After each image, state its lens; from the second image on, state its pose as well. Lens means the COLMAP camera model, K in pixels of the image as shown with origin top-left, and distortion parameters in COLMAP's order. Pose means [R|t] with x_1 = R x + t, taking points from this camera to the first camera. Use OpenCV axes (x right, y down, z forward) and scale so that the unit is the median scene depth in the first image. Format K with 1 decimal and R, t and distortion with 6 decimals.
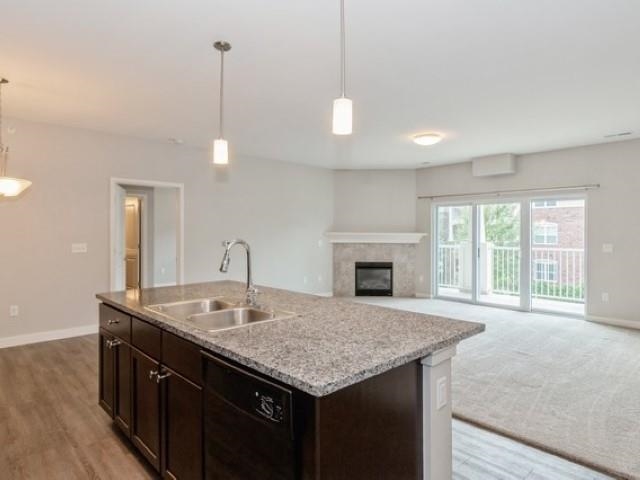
lens RADIAL K [[393.7, 0, 318.8], [0, 393.7, 230.2], [0, 0, 1]] dist [-0.001174, -0.001460]
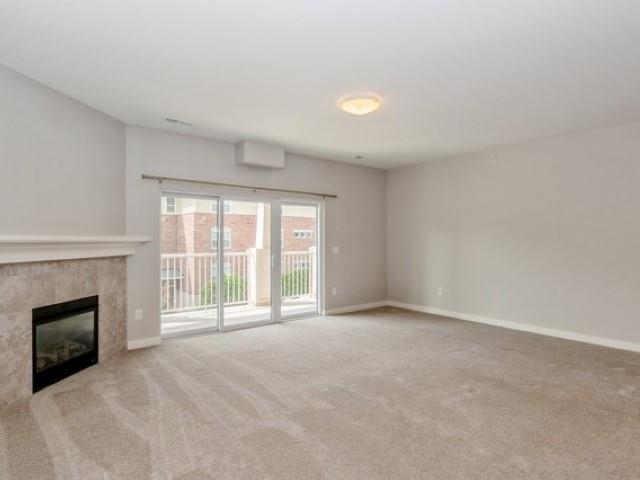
lens RADIAL K [[372.8, 0, 320.0], [0, 372.8, 240.0], [0, 0, 1]] dist [0.019180, -0.000104]
pose [[0.058646, -0.006046, 0.998261, -0.294452], [-0.006430, 0.999959, 0.006434, 0.006881], [-0.998258, -0.006797, 0.058605, 0.737678]]
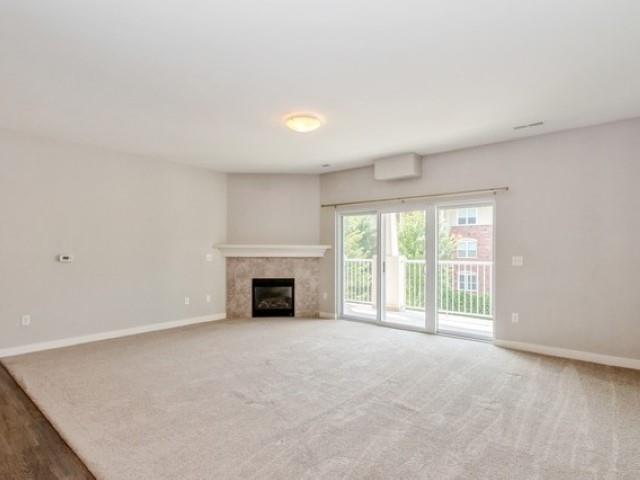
lens RADIAL K [[354.0, 0, 319.4], [0, 354.0, 244.5], [0, 0, 1]] dist [-0.002345, 0.000005]
pose [[0.992645, -0.000144, 0.121064, 0.157353], [0.000761, 0.999987, -0.005053, 0.009595], [-0.121062, 0.005108, 0.992632, 0.211584]]
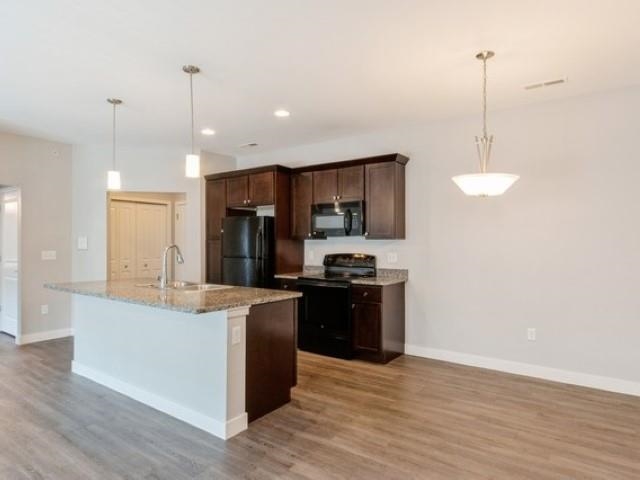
lens RADIAL K [[382.3, 0, 320.0], [0, 382.3, 240.0], [0, 0, 1]] dist [-0.005891, -0.001295]
pose [[-0.978624, -0.003577, -0.205628, -0.142650], [-0.001729, 0.999956, -0.009167, 0.005140], [0.205652, -0.008616, -0.978587, 0.787002]]
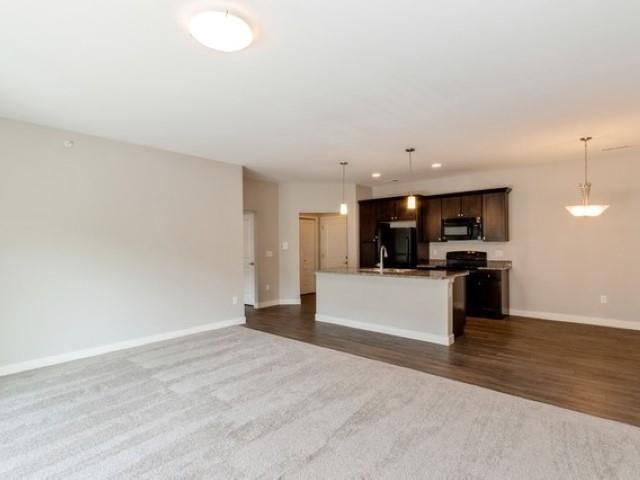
lens RADIAL K [[334.0, 0, 320.0], [0, 334.0, 240.0], [0, 0, 1]] dist [0.003500, 0.000048]
pose [[-0.993876, 0.003975, -0.110430, 0.149921], [0.006320, 0.999762, -0.020886, 0.008948], [0.110320, -0.021456, -0.993664, 0.984738]]
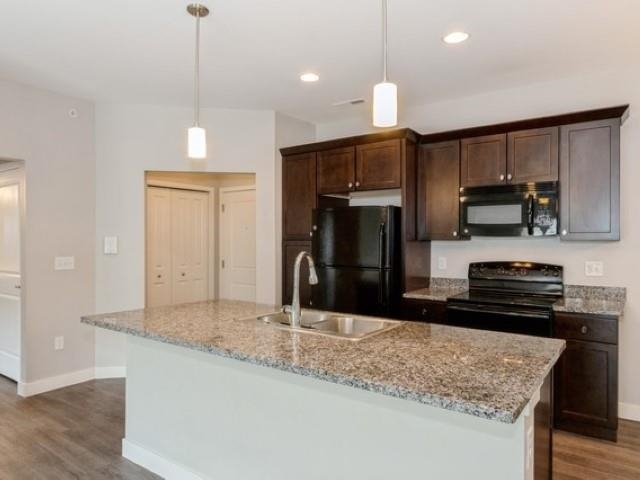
lens RADIAL K [[432.1, 0, 320.0], [0, 432.1, 240.0], [0, 0, 1]] dist [0.002182, 0.001744]
pose [[-0.981252, -0.003785, -0.192689, -0.013842], [-0.003065, 0.999987, -0.004034, 0.000156], [0.192702, -0.003368, -0.981251, 0.600045]]
